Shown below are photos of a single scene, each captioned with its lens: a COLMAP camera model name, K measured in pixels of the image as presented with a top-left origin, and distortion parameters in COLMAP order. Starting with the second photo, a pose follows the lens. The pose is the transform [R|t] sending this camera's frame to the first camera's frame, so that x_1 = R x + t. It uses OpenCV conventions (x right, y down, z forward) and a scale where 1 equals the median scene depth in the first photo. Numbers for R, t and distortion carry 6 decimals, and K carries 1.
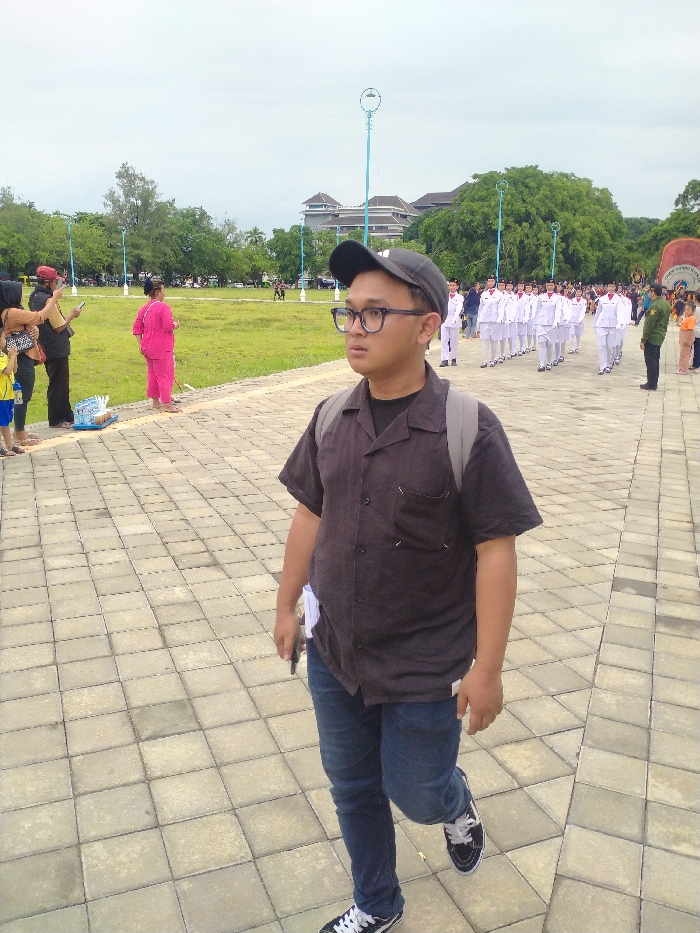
lens RADIAL K [[768.0, 0, 356.0], [0, 768.0, 469.9], [0, 0, 1]] dist [0.097258, -0.196301]
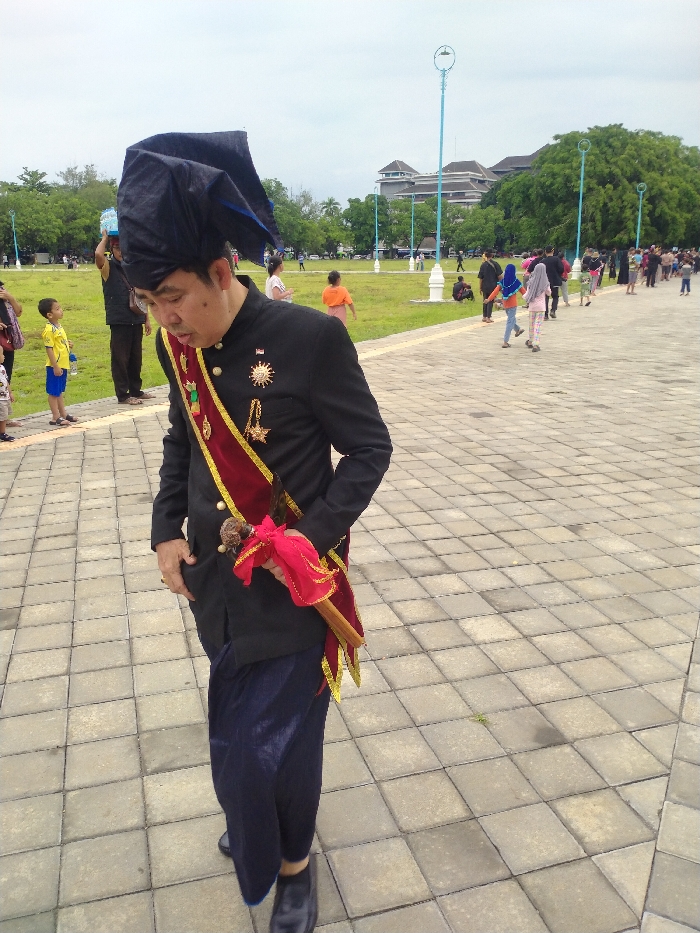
lens RADIAL K [[768.0, 0, 356.0], [0, 768.0, 469.9], [0, 0, 1]] dist [0.097258, -0.196301]
pose [[0.995418, 0.005789, -0.095441, 0.029490], [-0.002325, 0.999336, 0.036375, -0.019593], [0.095588, -0.035986, 0.994770, 0.118327]]
